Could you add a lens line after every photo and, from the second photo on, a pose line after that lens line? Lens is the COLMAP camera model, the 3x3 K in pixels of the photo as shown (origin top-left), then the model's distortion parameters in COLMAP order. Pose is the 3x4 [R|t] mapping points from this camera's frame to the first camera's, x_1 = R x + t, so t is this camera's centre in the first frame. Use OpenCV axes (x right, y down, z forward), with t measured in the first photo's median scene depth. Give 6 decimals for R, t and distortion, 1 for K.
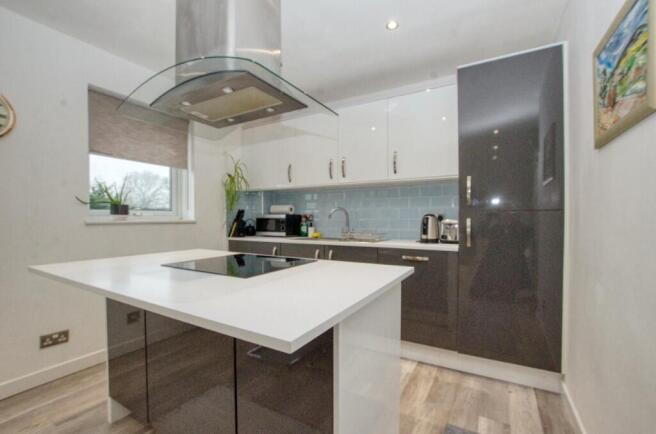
lens RADIAL K [[285.5, 0, 332.3], [0, 285.5, 222.9], [0, 0, 1]] dist [-0.042625, 0.009059]
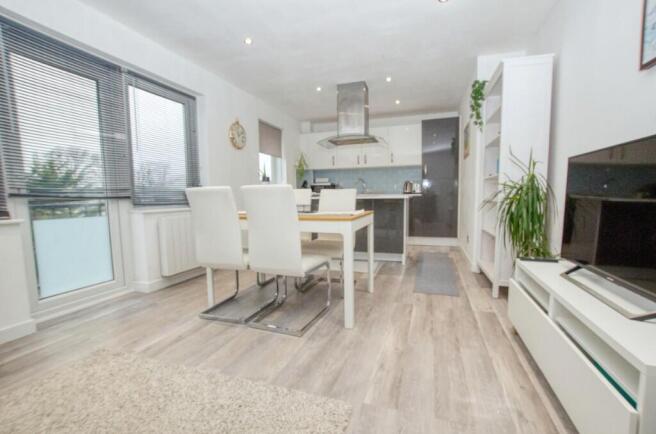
lens RADIAL K [[285.5, 0, 332.3], [0, 285.5, 222.9], [0, 0, 1]] dist [-0.042625, 0.009059]
pose [[0.986750, -0.025009, 0.160307, -0.700374], [0.013029, 0.997072, 0.075354, 0.134881], [-0.161723, -0.072267, 0.984187, -1.288366]]
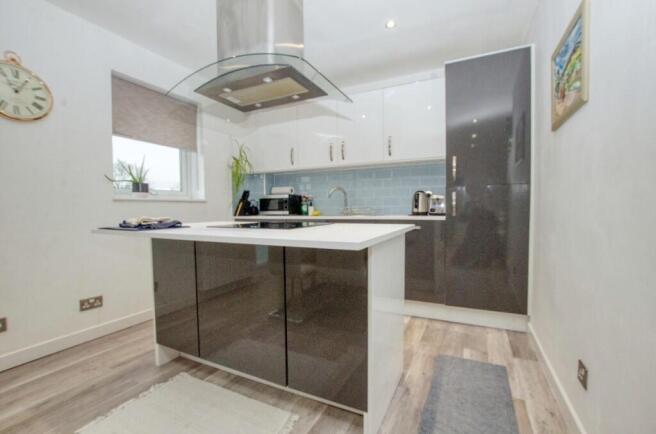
lens RADIAL K [[285.5, 0, 332.3], [0, 285.5, 222.9], [0, 0, 1]] dist [-0.042625, 0.009059]
pose [[0.997794, -0.011914, 0.065315, -0.105276], [0.009689, 0.999365, 0.034284, 0.066047], [-0.065682, -0.033575, 0.997276, -0.154560]]
